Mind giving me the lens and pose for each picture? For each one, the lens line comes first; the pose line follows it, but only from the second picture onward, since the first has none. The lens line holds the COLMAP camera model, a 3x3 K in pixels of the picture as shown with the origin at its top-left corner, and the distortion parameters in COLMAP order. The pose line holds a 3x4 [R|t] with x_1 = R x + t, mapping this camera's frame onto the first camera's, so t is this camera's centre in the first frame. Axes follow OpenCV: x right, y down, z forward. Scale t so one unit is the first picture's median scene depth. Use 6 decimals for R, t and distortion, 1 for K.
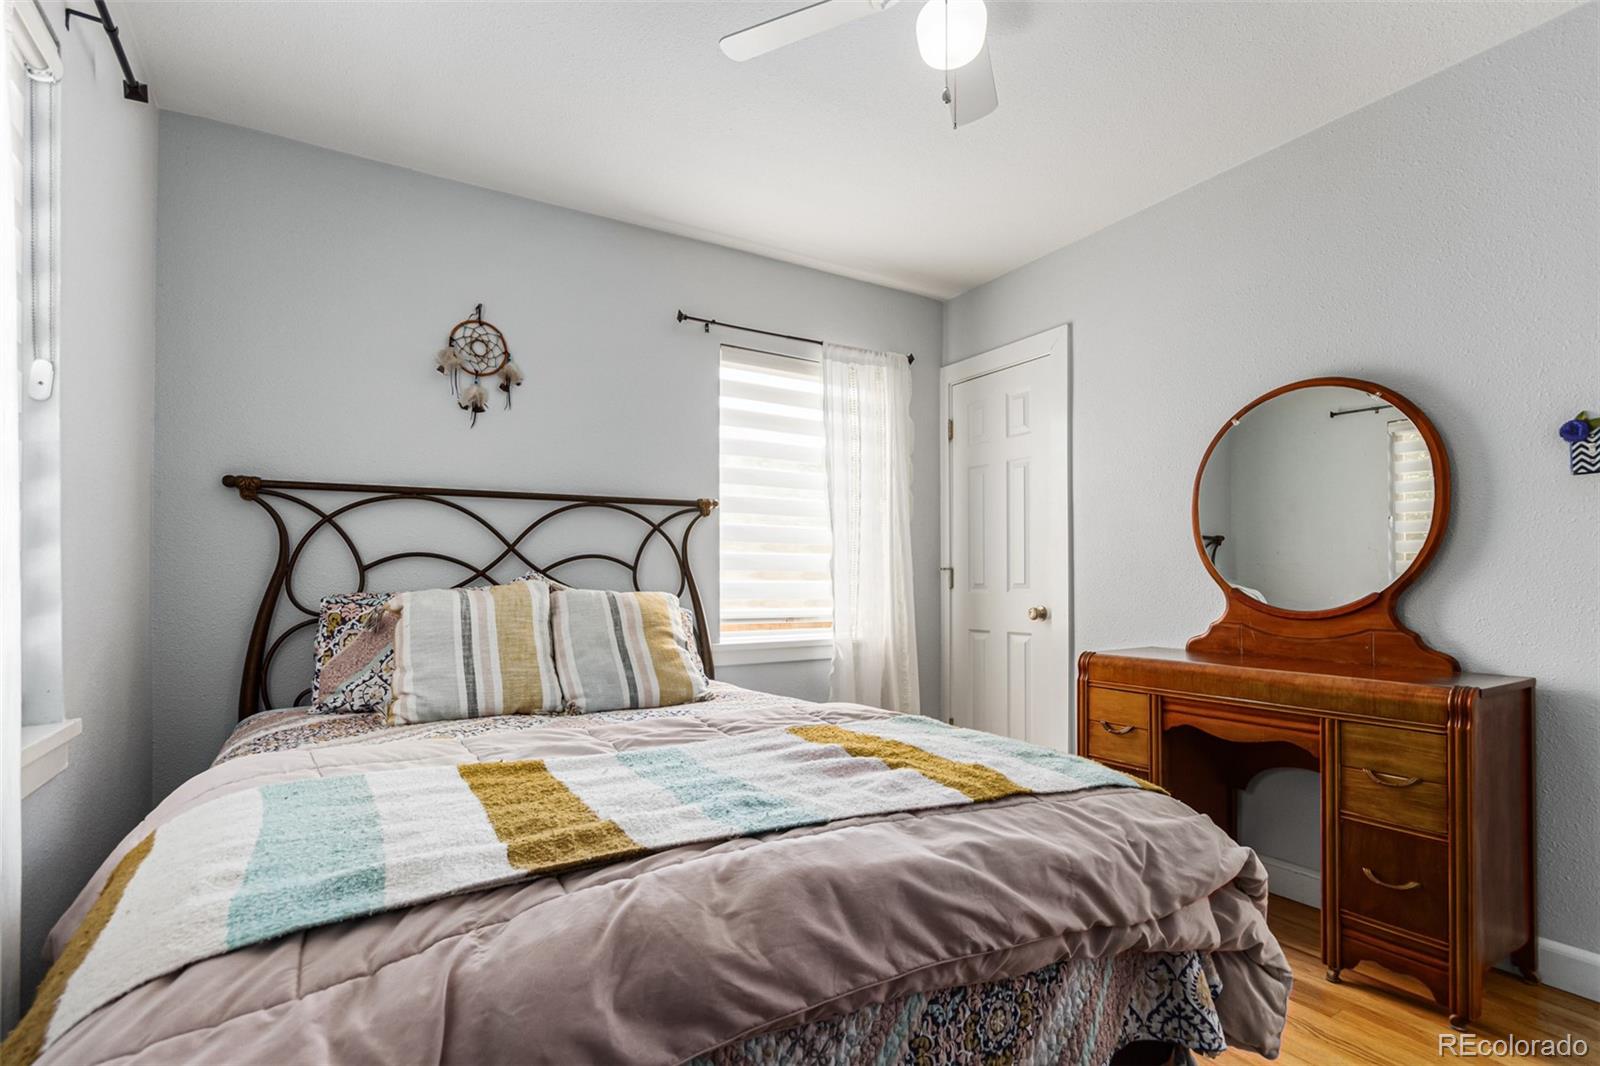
lens RADIAL K [[756.3, 0, 796.7], [0, 756.3, 580.5], [0, 0, 1]] dist [-0.000338, 0.000797]
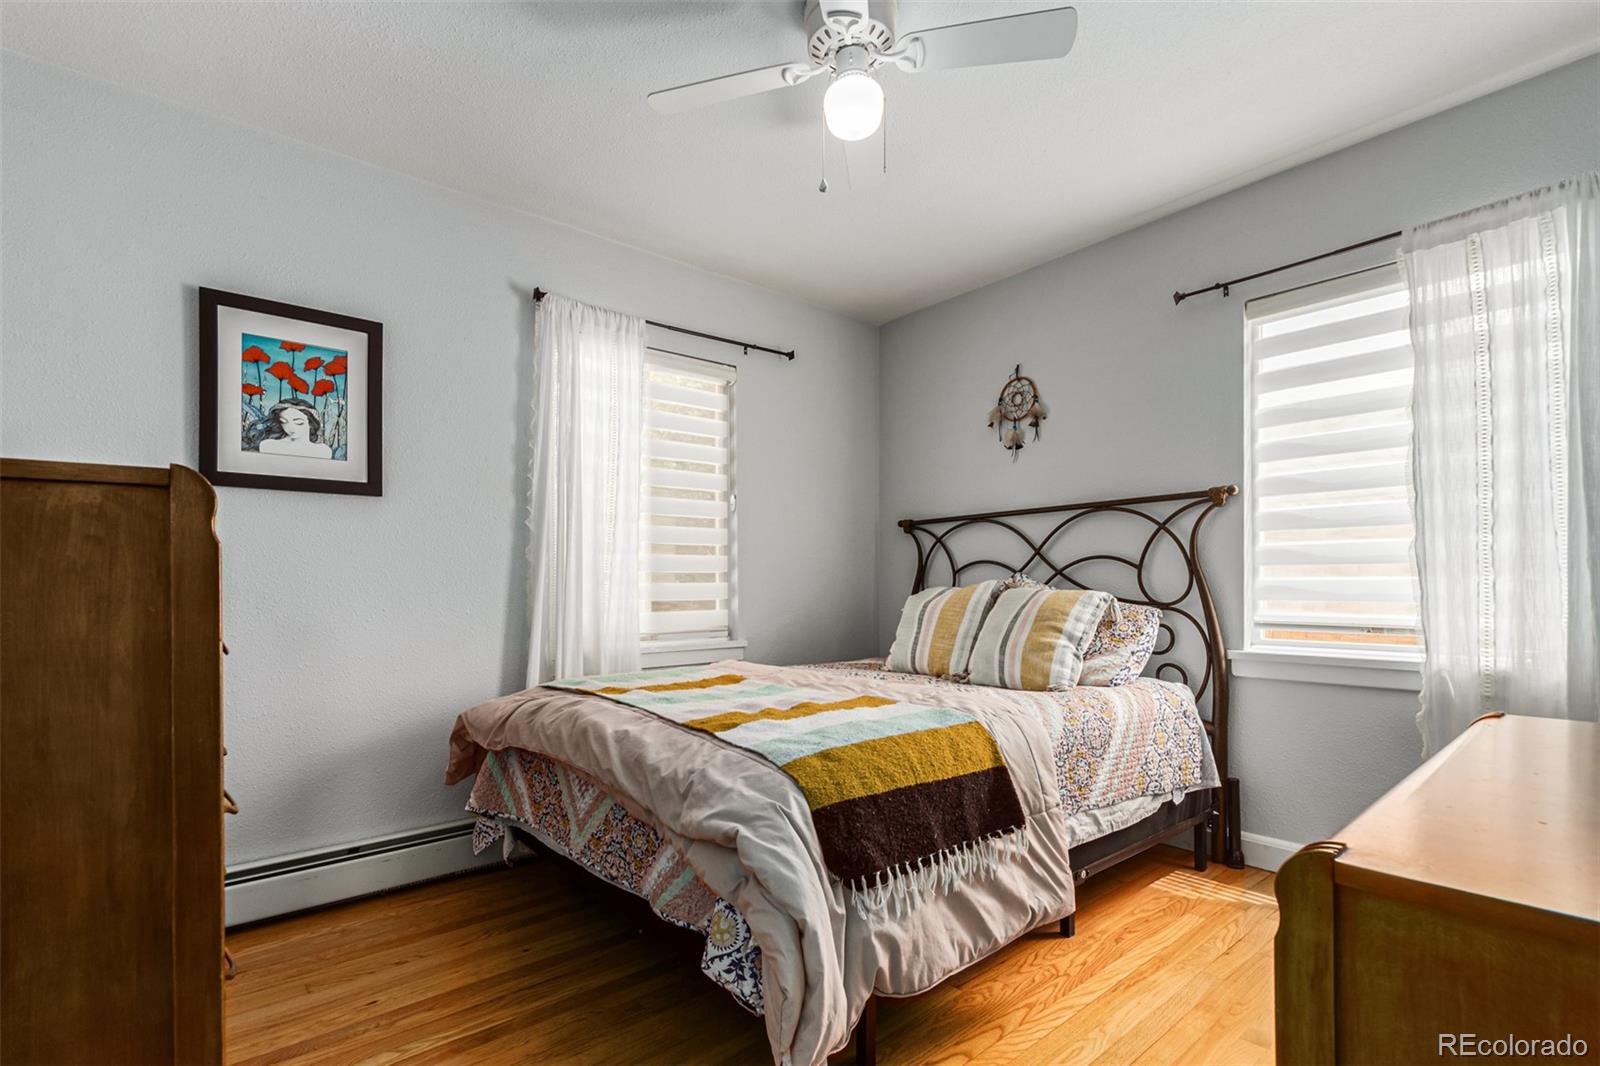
lens RADIAL K [[756.3, 0, 793.5], [0, 756.3, 573.7], [0, 0, 1]] dist [-0.000338, 0.000797]
pose [[0.133506, -0.005950, -0.991030, 0.804025], [0.011974, 0.999919, -0.004390, -0.008526], [0.990976, -0.011280, 0.133566, 0.444729]]
